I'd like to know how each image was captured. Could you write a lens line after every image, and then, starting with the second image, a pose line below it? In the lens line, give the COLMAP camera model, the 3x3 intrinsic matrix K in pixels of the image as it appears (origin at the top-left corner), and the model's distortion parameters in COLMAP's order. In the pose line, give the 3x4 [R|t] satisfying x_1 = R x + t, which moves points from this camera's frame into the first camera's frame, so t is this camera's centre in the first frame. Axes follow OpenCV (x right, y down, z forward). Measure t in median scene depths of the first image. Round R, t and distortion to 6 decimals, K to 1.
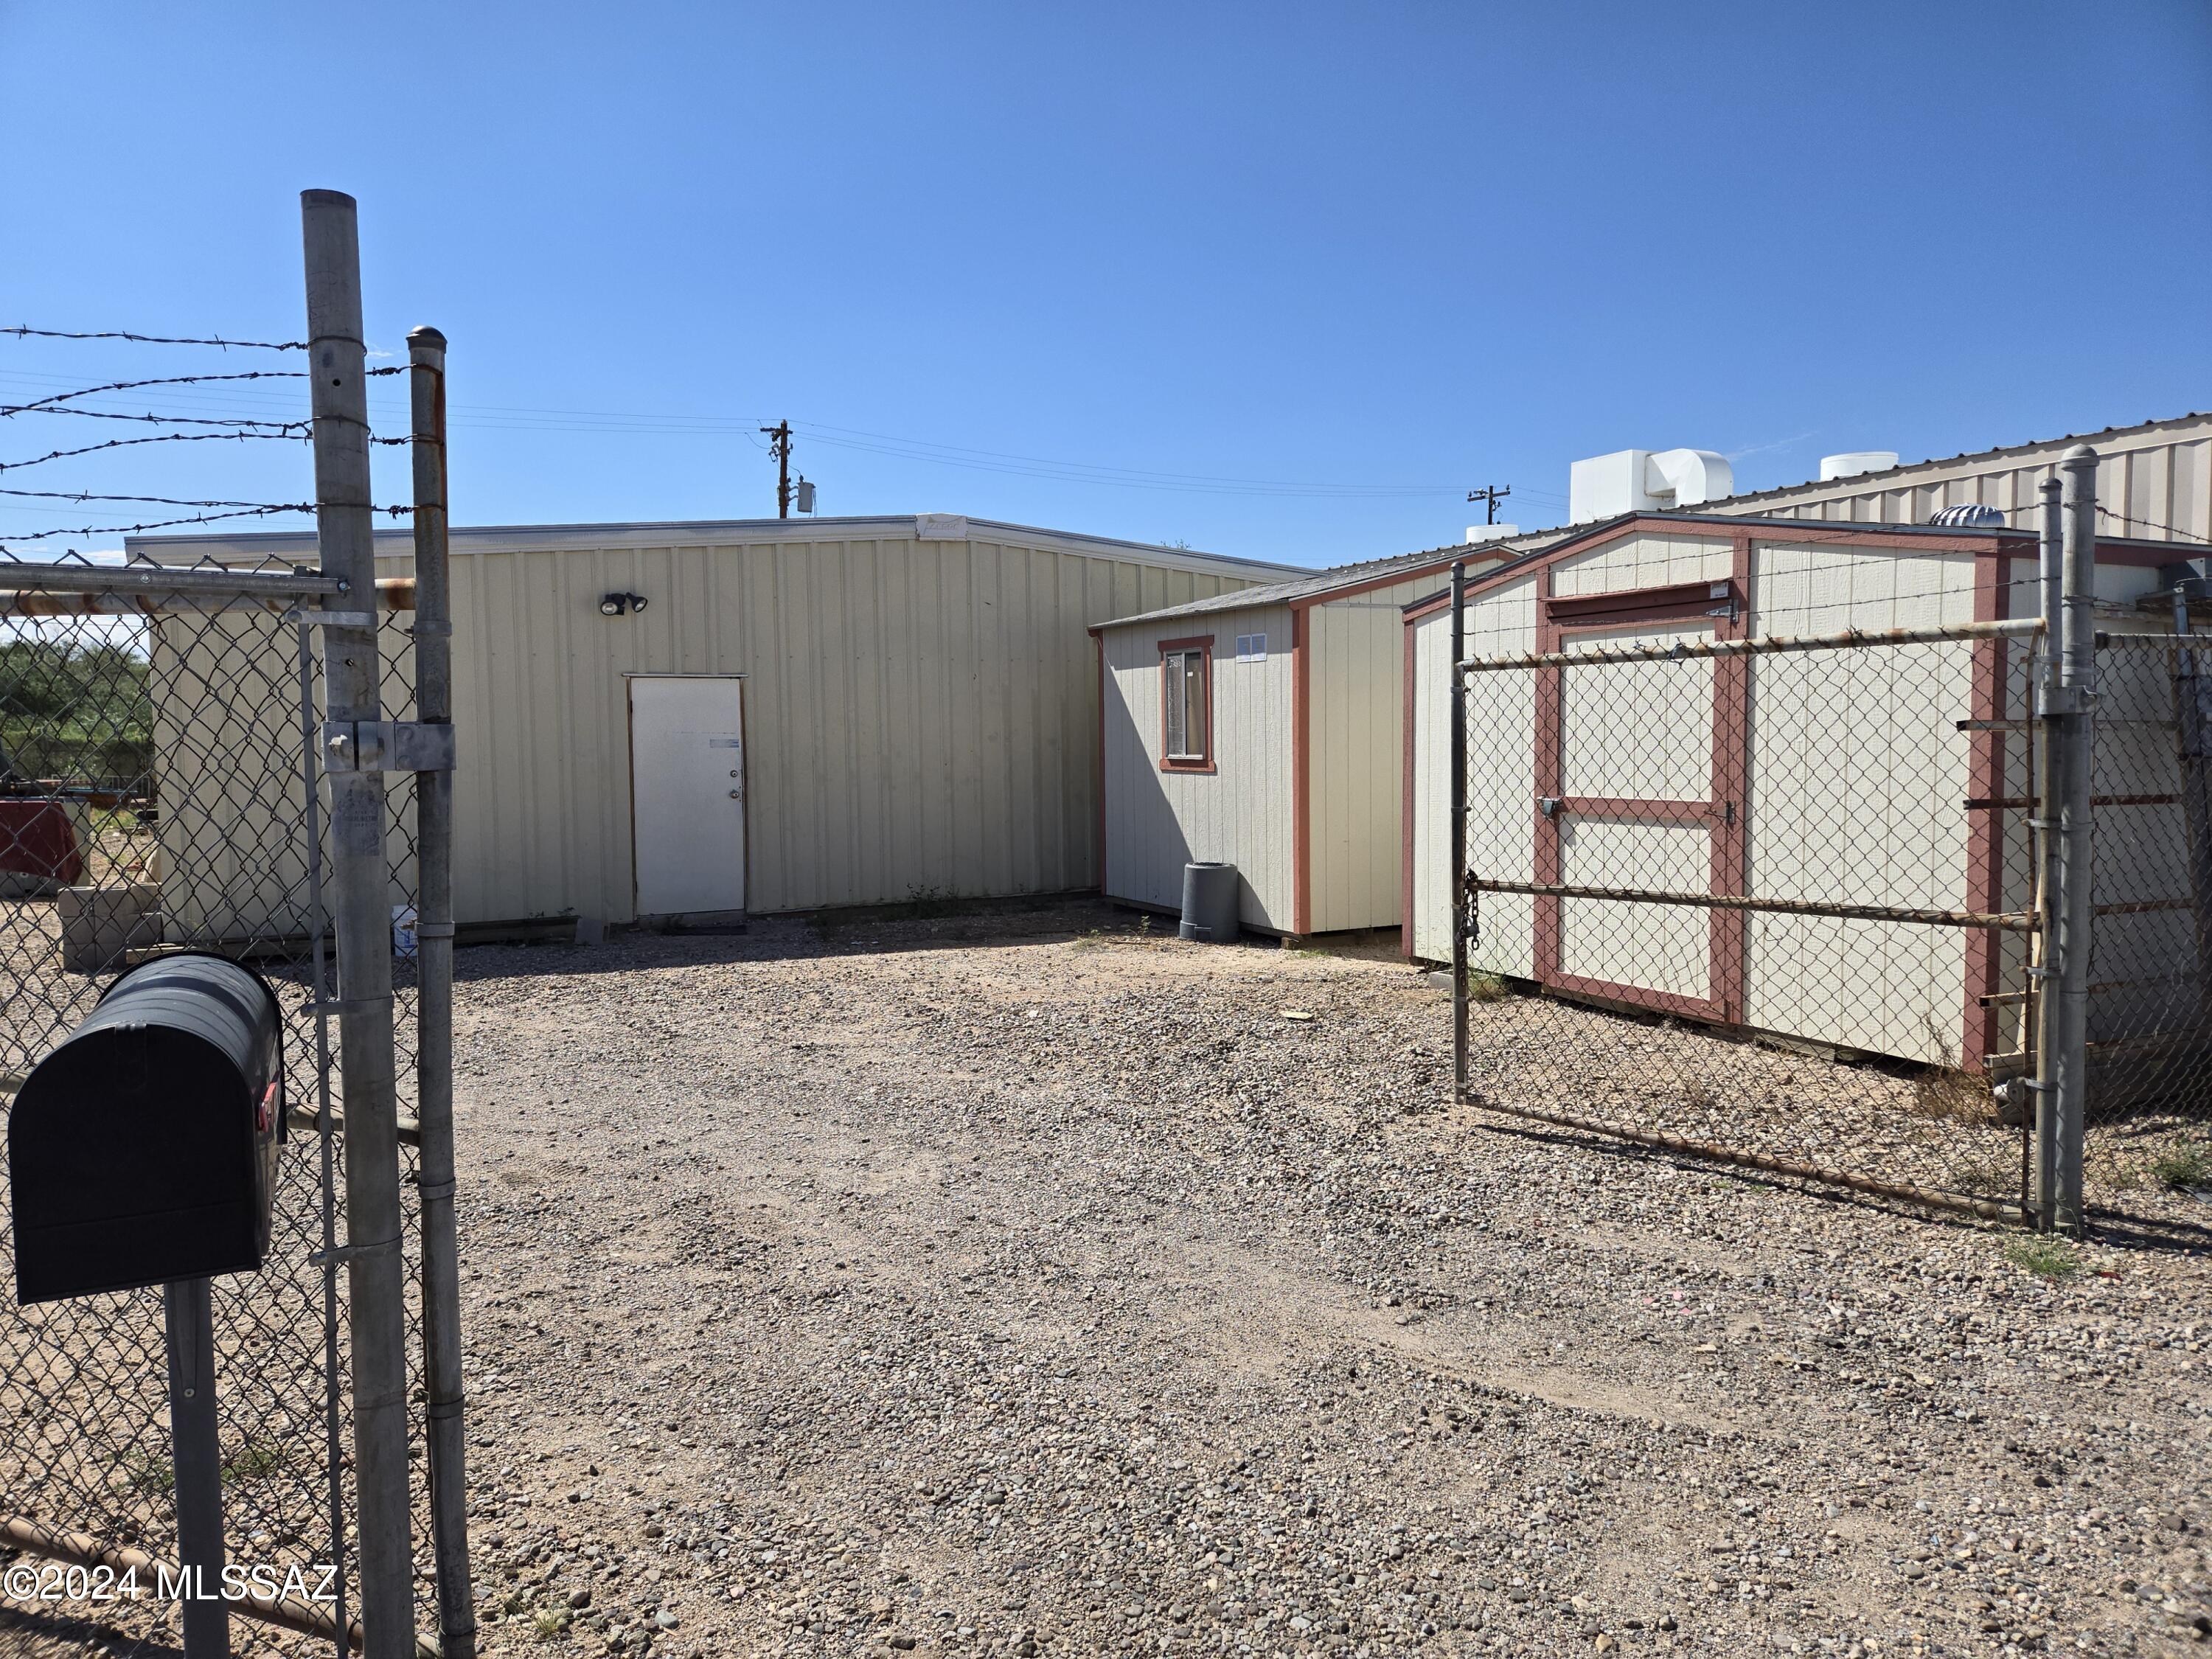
lens RADIAL K [[1483.6, 0, 1094.9], [0, 1483.6, 817.2], [0, 0, 1]] dist [0.070512, -0.062302]
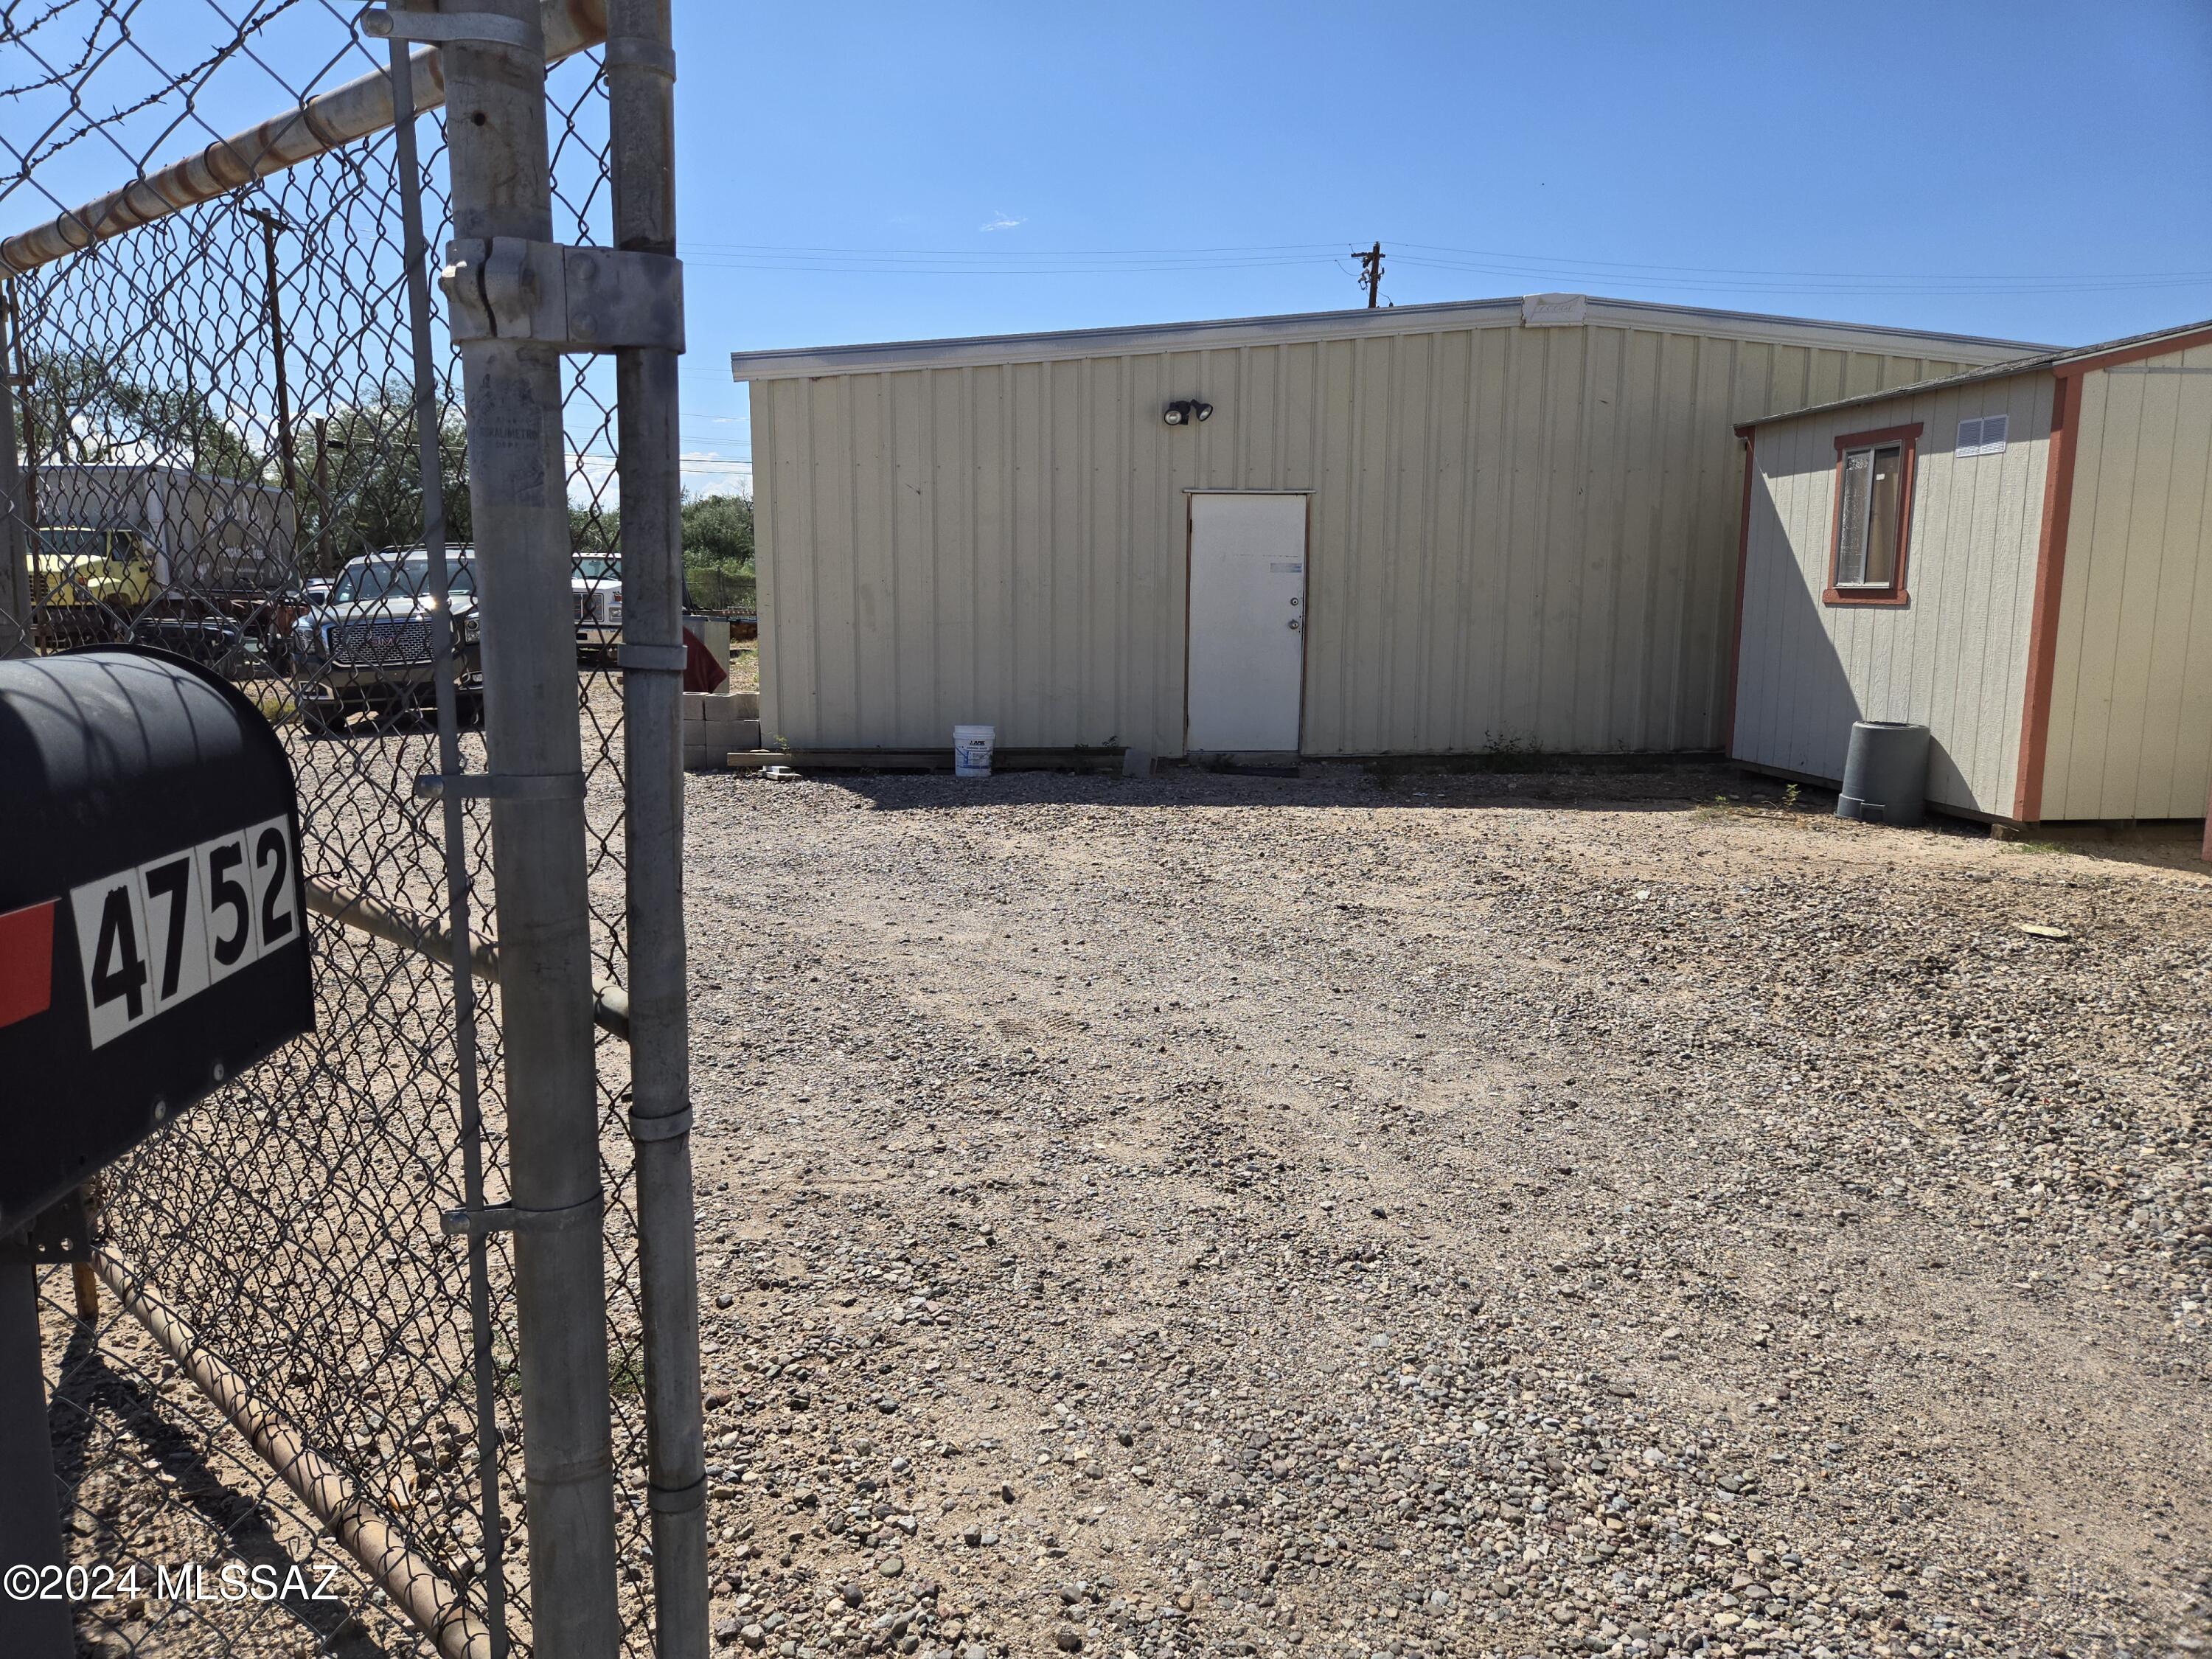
lens RADIAL K [[1483.6, 0, 1082.7], [0, 1483.6, 813.6], [0, 0, 1]] dist [0.070512, -0.062302]
pose [[0.926565, 0.070871, -0.369396, -0.033345], [-0.035983, 0.994286, 0.100502, 0.025470], [0.374408, -0.079830, 0.923821, 0.197512]]
